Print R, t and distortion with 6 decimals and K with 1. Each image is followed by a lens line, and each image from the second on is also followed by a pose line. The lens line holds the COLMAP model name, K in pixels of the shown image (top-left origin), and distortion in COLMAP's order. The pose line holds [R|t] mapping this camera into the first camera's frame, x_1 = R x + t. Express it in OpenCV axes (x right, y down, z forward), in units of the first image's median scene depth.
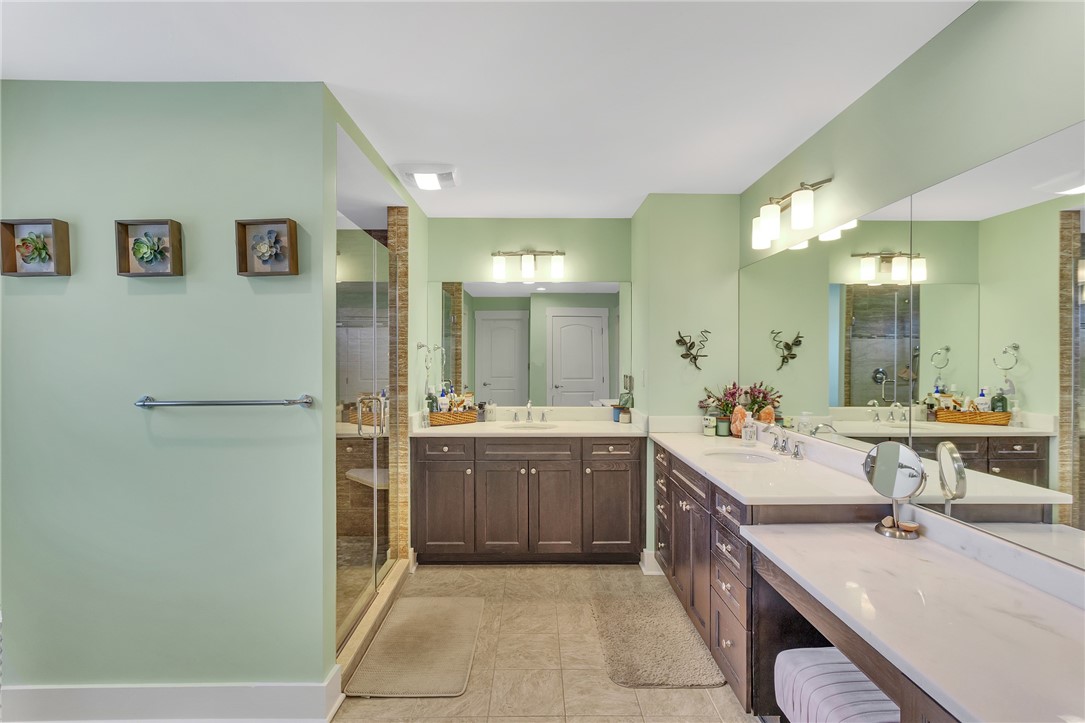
lens RADIAL K [[519.3, 0, 538.1], [0, 519.3, 359.2], [0, 0, 1]] dist [-0.004277, 0.004070]
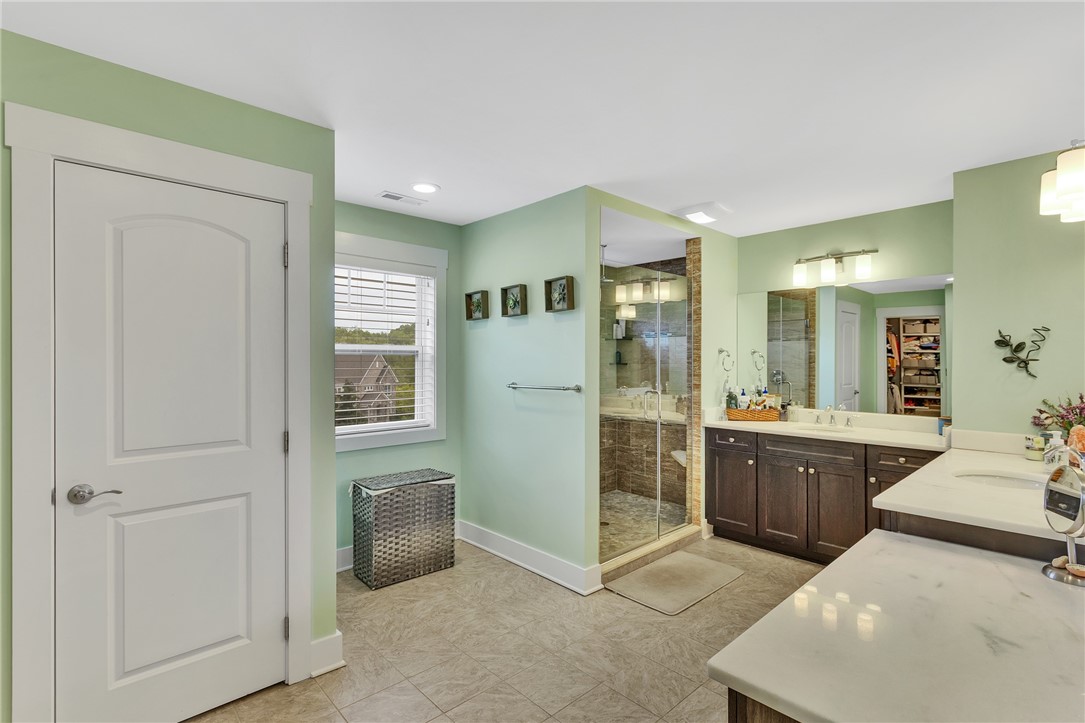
lens RADIAL K [[519.3, 0, 549.7], [0, 519.3, 361.6], [0, 0, 1]] dist [-0.004277, 0.004070]
pose [[0.682282, 0.004011, -0.731078, 0.395943], [-0.003653, 0.999991, 0.002077, -0.002740], [0.731080, 0.001253, 0.682291, -0.088322]]
